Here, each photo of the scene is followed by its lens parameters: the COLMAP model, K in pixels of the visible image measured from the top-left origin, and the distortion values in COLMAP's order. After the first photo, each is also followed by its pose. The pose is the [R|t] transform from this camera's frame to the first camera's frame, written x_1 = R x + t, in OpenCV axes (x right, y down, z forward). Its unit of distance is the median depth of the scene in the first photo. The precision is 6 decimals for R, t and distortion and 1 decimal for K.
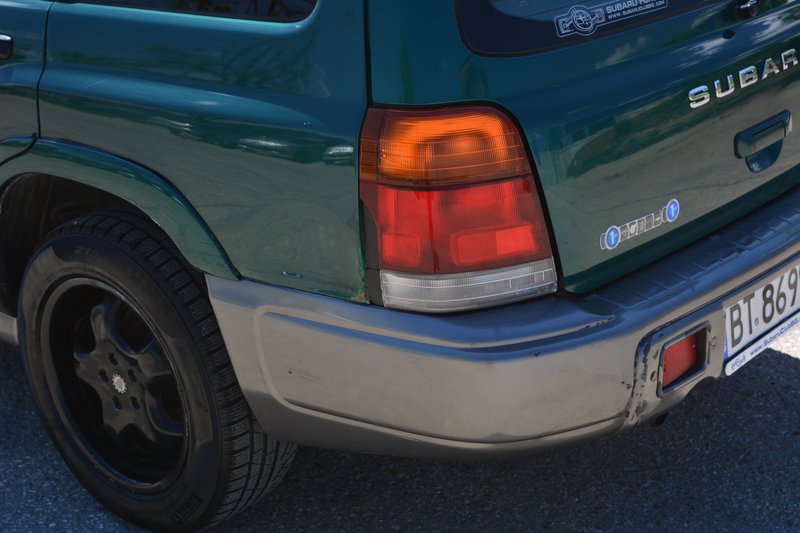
lens RADIAL K [[1431.5, 0, 400.0], [0, 1431.5, 266.5], [0, 0, 1]] dist [-0.046266, -0.170488]
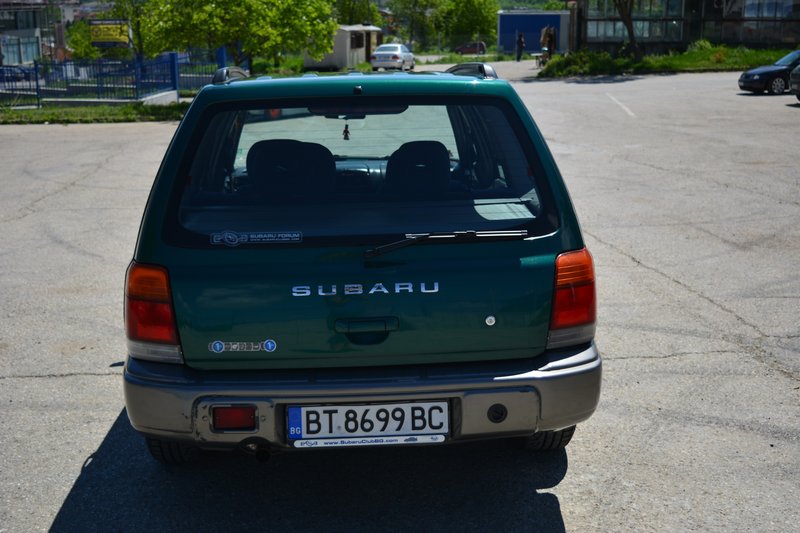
lens RADIAL K [[1006.9, 0, 400.0], [0, 1006.9, 266.5], [0, 0, 1]] dist [-0.035449, -0.047964]
pose [[0.705556, 0.156418, -0.691176, 1.169054], [-0.266813, 0.962200, -0.054612, -0.108826], [0.656507, 0.222946, 0.720620, 0.124488]]
